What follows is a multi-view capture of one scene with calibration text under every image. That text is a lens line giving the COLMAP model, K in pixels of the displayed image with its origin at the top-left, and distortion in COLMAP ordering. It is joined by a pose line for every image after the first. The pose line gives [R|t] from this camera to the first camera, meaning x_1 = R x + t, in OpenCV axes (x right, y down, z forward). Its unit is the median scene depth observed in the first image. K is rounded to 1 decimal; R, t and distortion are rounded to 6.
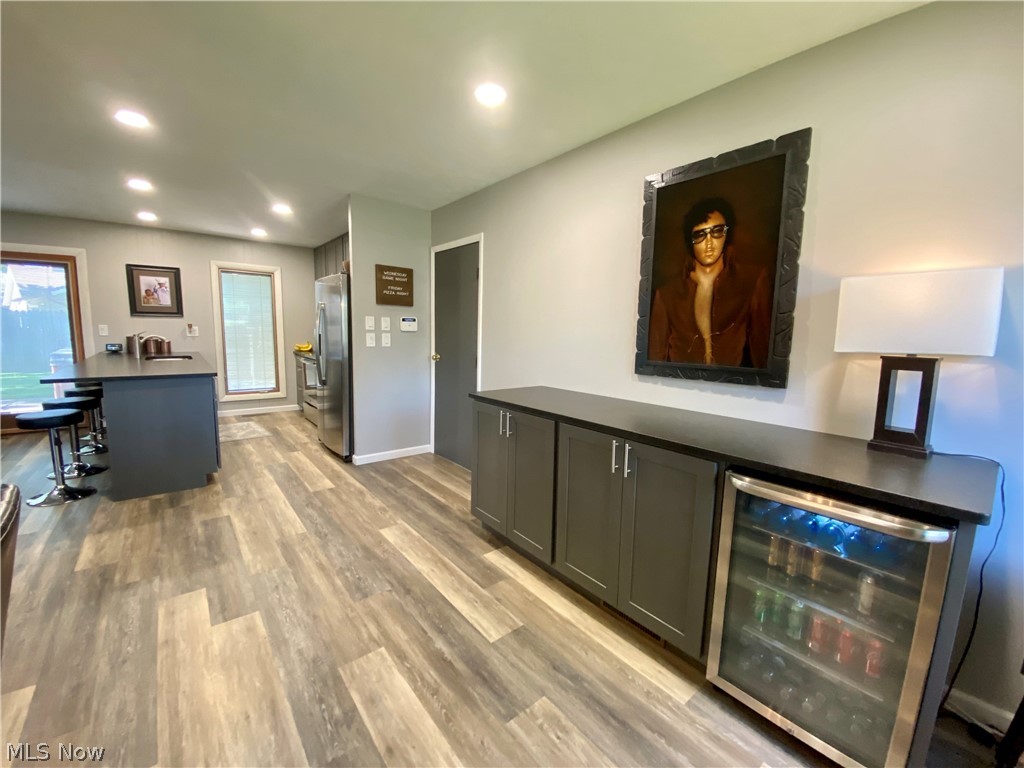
lens RADIAL K [[410.4, 0, 511.6], [0, 410.4, 378.2], [0, 0, 1]] dist [0.000548, -0.000037]
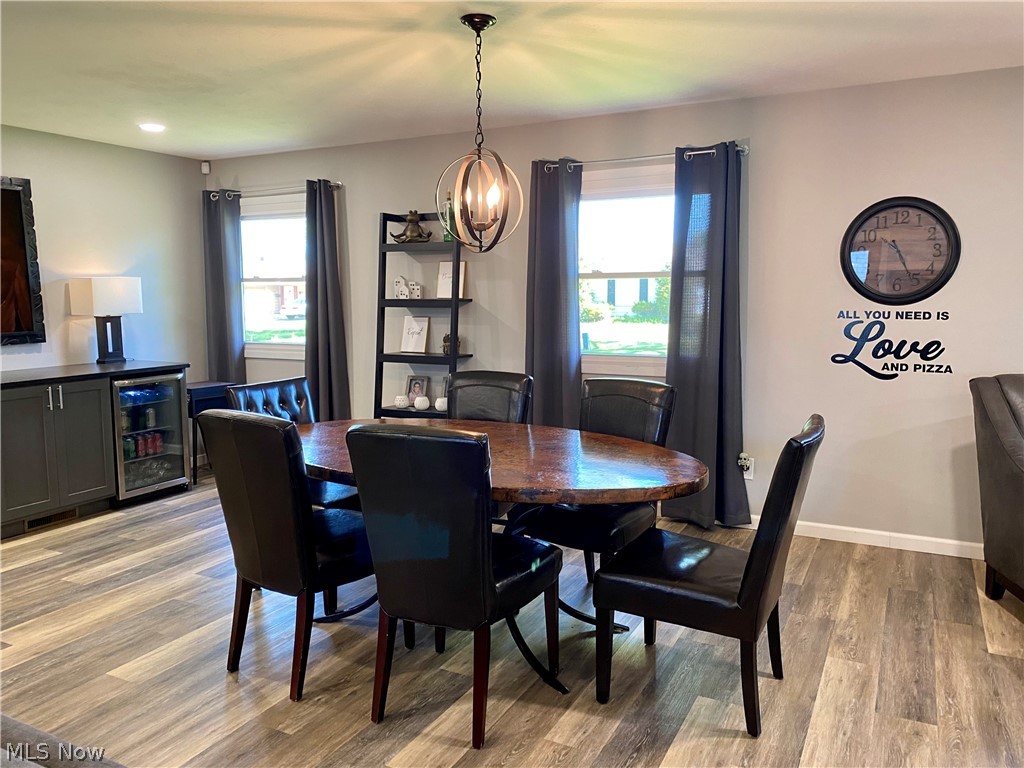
lens RADIAL K [[754.3, 0, 515.9], [0, 754.3, 380.1], [0, 0, 1]] dist [0.058113, 0.000060]
pose [[-0.408023, -0.129969, 0.903673, -2.861492], [0.103498, 0.976850, 0.187224, -0.207720], [-0.907086, 0.169920, -0.385125, 0.563634]]
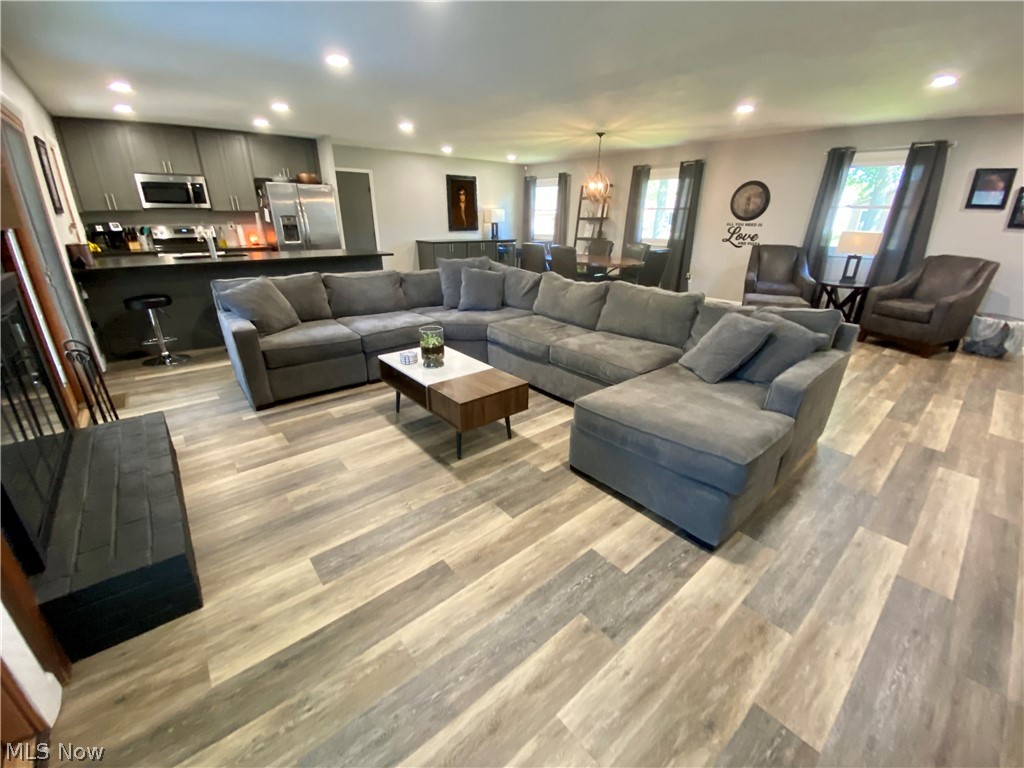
lens RADIAL K [[410.4, 0, 511.6], [0, 410.4, 378.2], [0, 0, 1]] dist [0.000548, -0.000037]
pose [[-0.022566, -0.382950, 0.923493, -5.130380], [0.106715, 0.917528, 0.383084, -0.210597], [-0.994034, 0.107195, 0.020161, 0.723684]]
